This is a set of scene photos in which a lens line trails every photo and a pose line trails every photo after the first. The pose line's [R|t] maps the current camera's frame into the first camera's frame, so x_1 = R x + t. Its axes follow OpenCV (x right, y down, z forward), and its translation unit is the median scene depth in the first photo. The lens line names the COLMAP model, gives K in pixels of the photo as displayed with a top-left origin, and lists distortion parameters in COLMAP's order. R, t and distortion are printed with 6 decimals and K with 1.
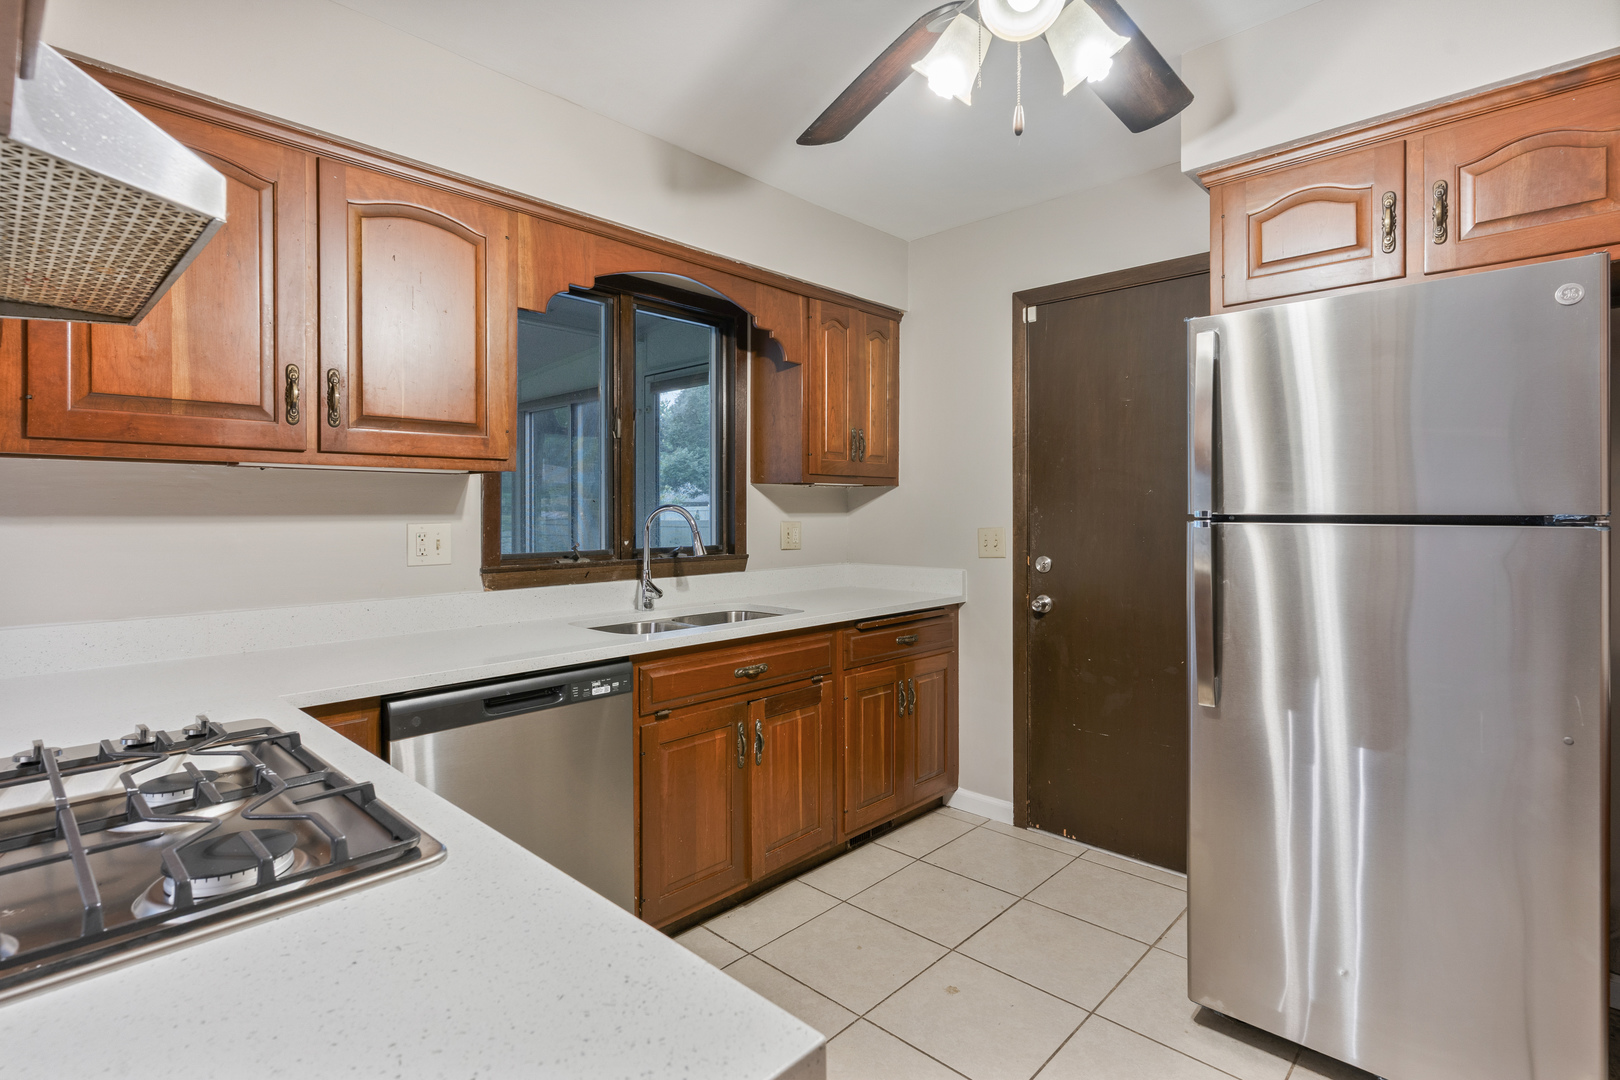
lens RADIAL K [[783.3, 0, 809.3], [0, 783.3, 510.9], [0, 0, 1]] dist [0.002268, 0.000436]
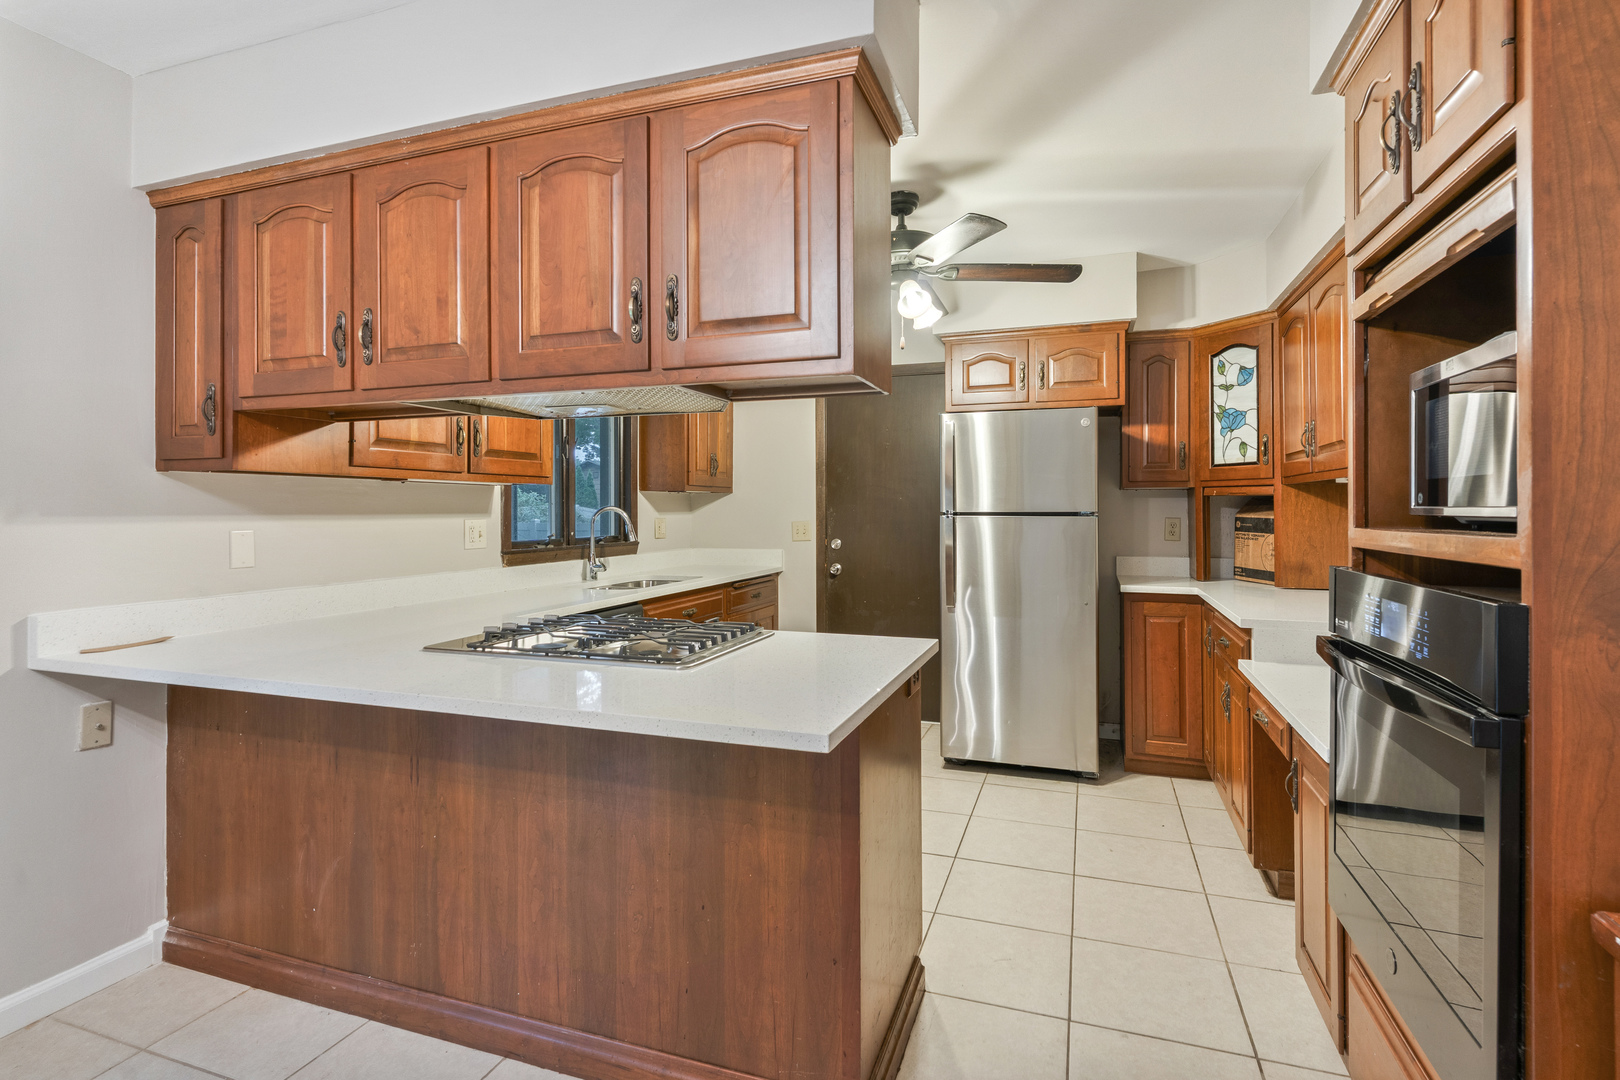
lens RADIAL K [[783.3, 0, 813.7], [0, 783.3, 506.1], [0, 0, 1]] dist [0.002268, 0.000436]
pose [[0.913435, 0.000791, 0.406984, -0.474514], [0.001282, 0.999988, -0.004821, -0.001161], [-0.406983, 0.004925, 0.913422, -0.524792]]
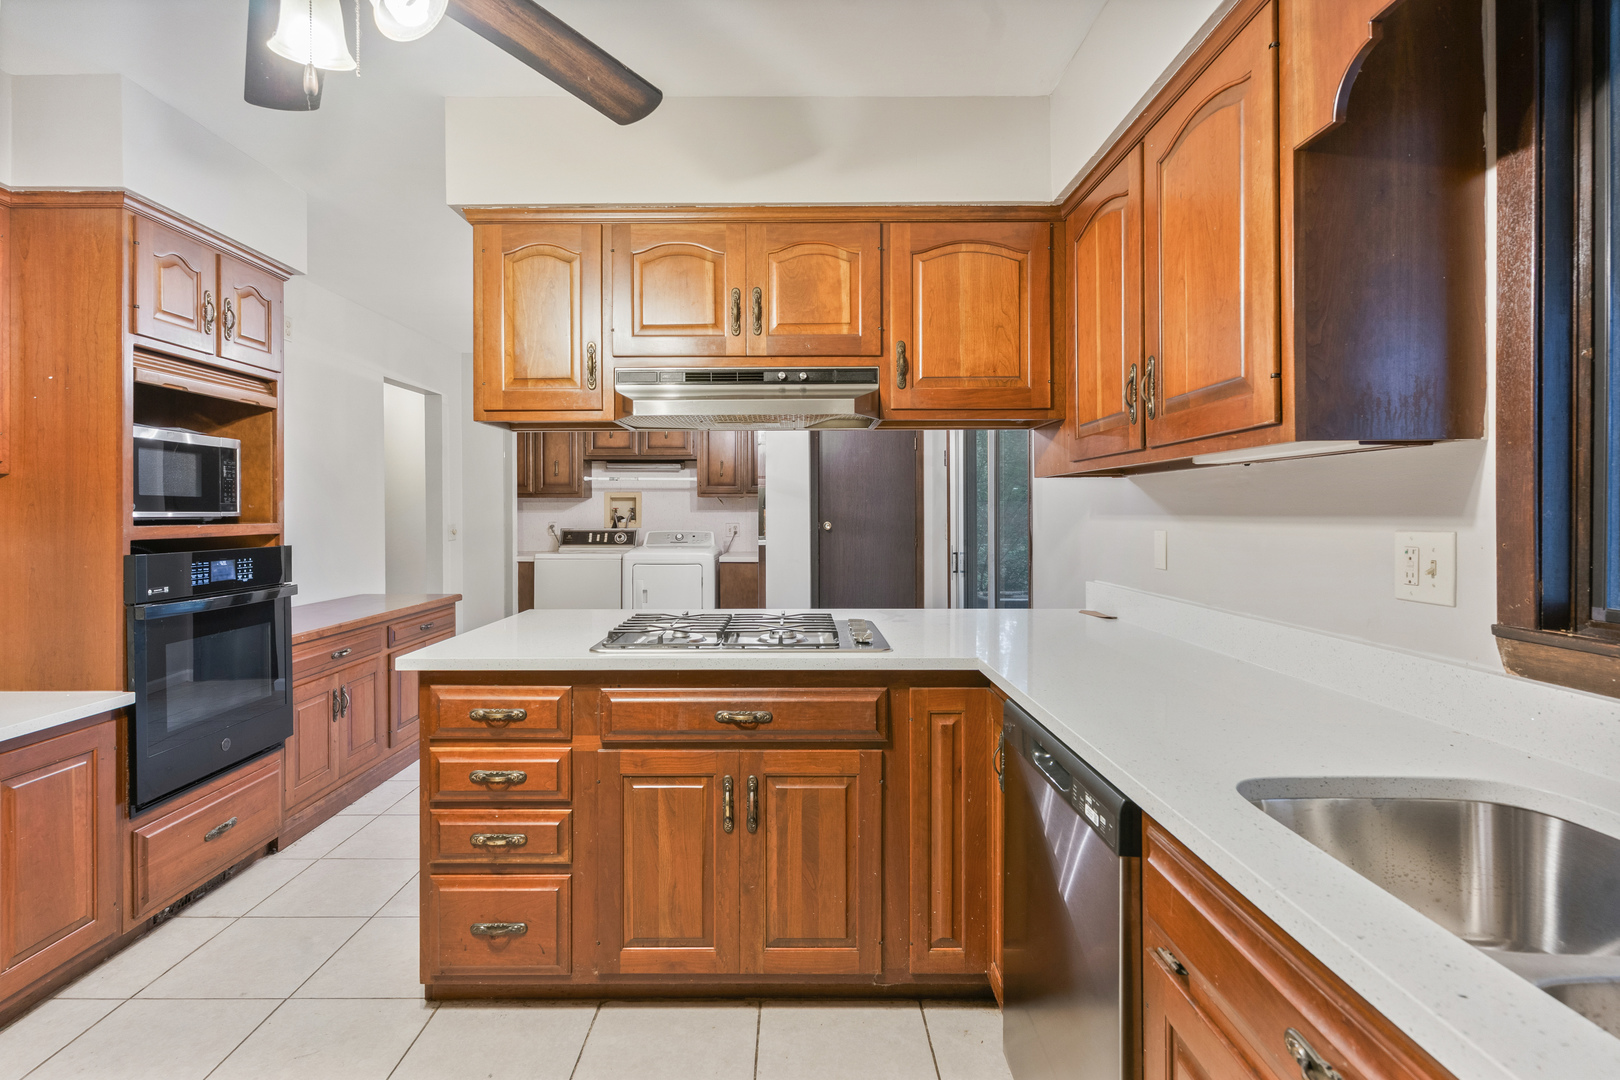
lens RADIAL K [[783.3, 0, 799.2], [0, 783.3, 515.1], [0, 0, 1]] dist [0.002268, 0.000436]
pose [[-0.726572, 0.004405, -0.687076, 0.249328], [0.002684, 0.999990, 0.003573, -0.000047], [0.687085, 0.000752, -0.726577, 1.055764]]
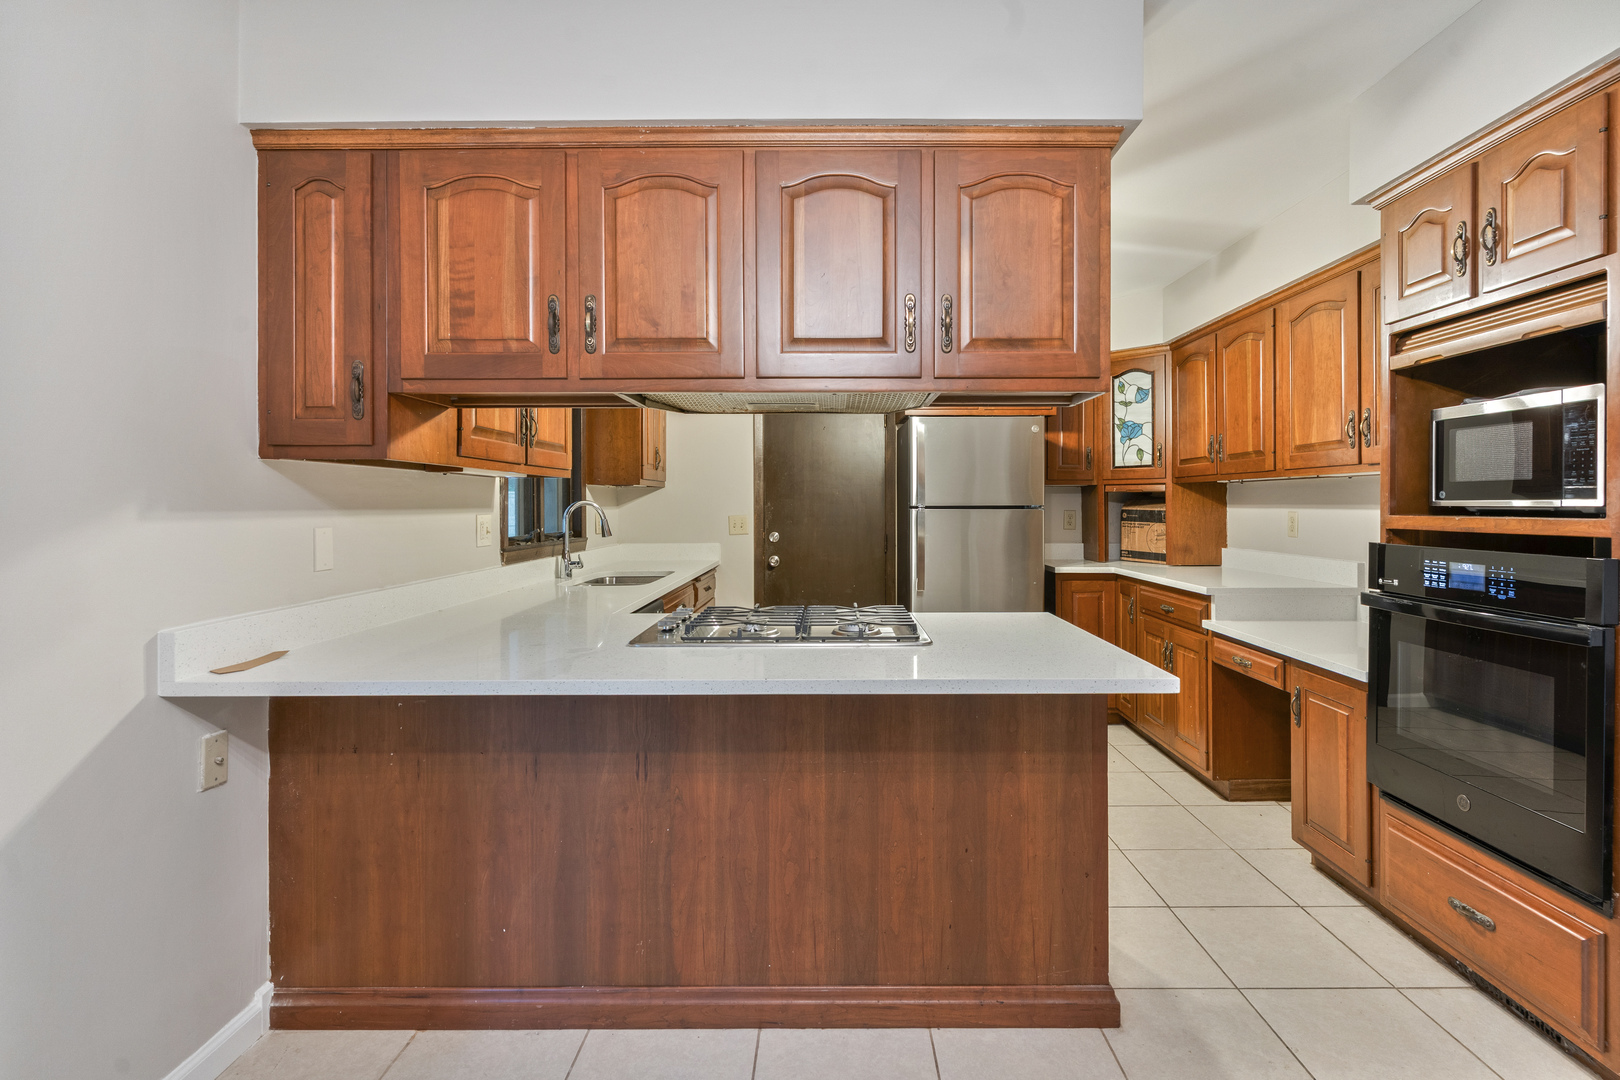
lens RADIAL K [[783.3, 0, 828.9], [0, 783.3, 504.1], [0, 0, 1]] dist [0.002268, 0.000436]
pose [[0.728792, -0.001630, 0.684733, -0.910683], [0.002776, 0.999996, -0.000575, -0.000023], [-0.684730, 0.002320, 0.728794, -0.339445]]
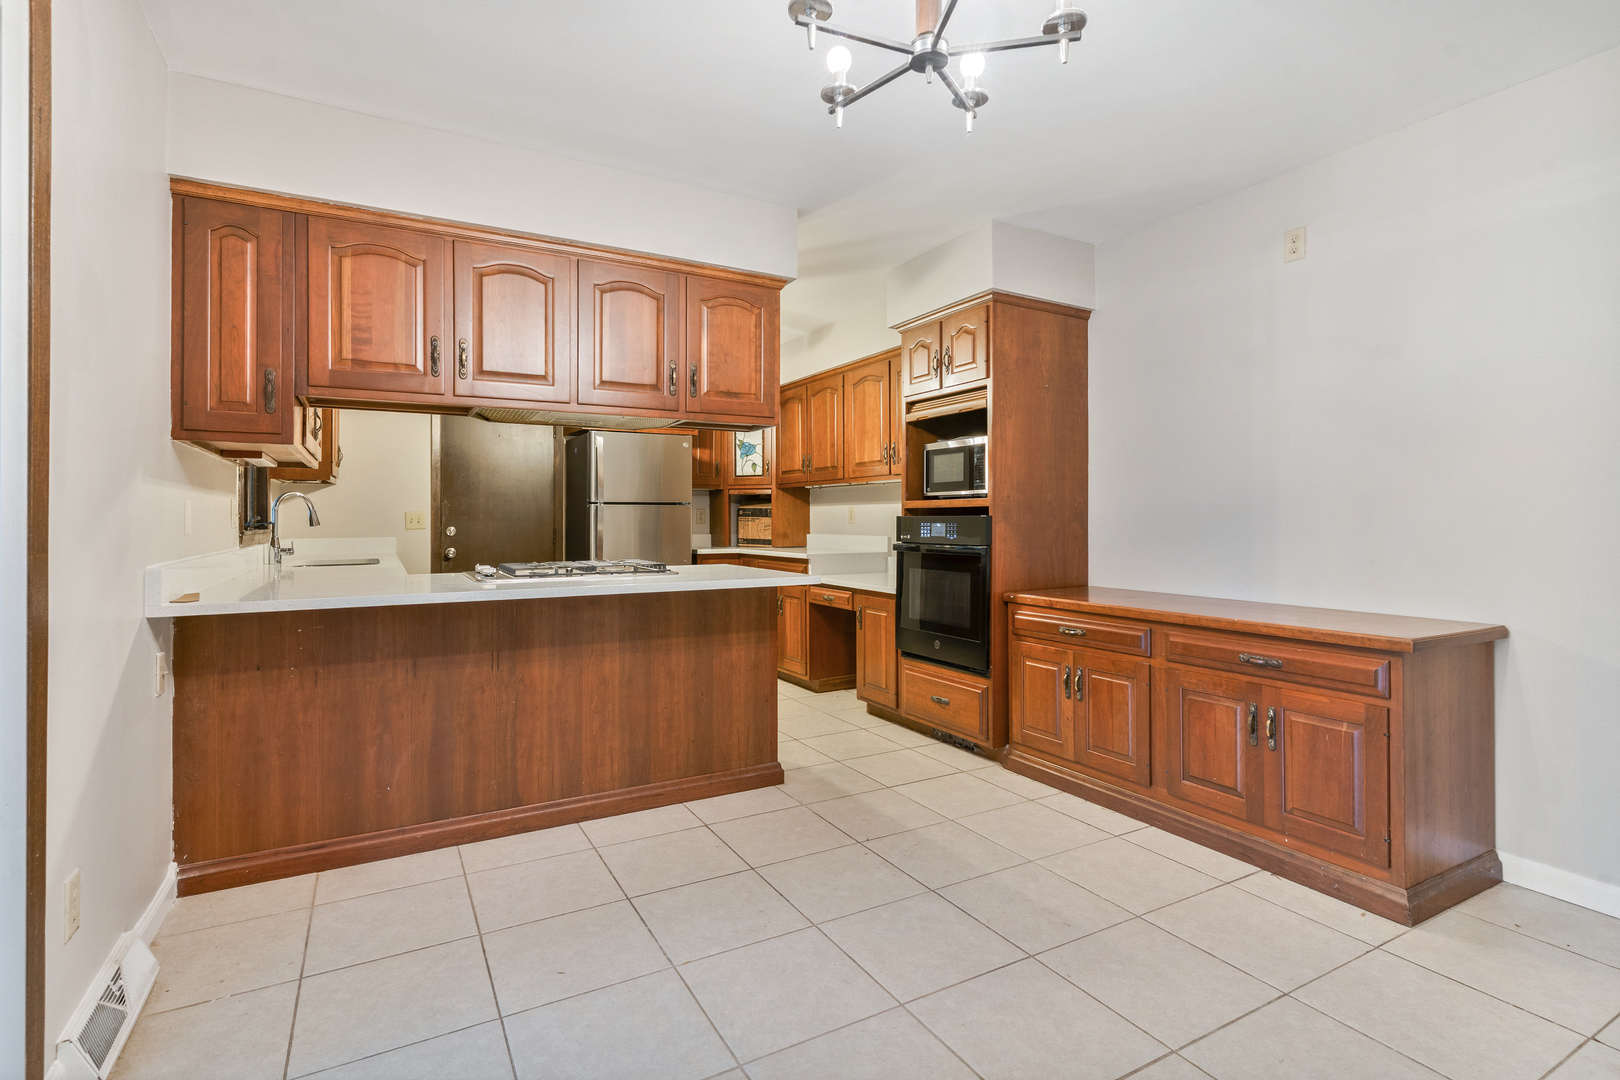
lens RADIAL K [[783.3, 0, 809.2], [0, 783.3, 514.2], [0, 0, 1]] dist [0.002268, 0.000436]
pose [[0.302278, 0.005417, 0.953204, -1.461625], [0.002861, 0.999974, -0.006590, 0.052477], [-0.953215, 0.004719, 0.302255, -0.429116]]
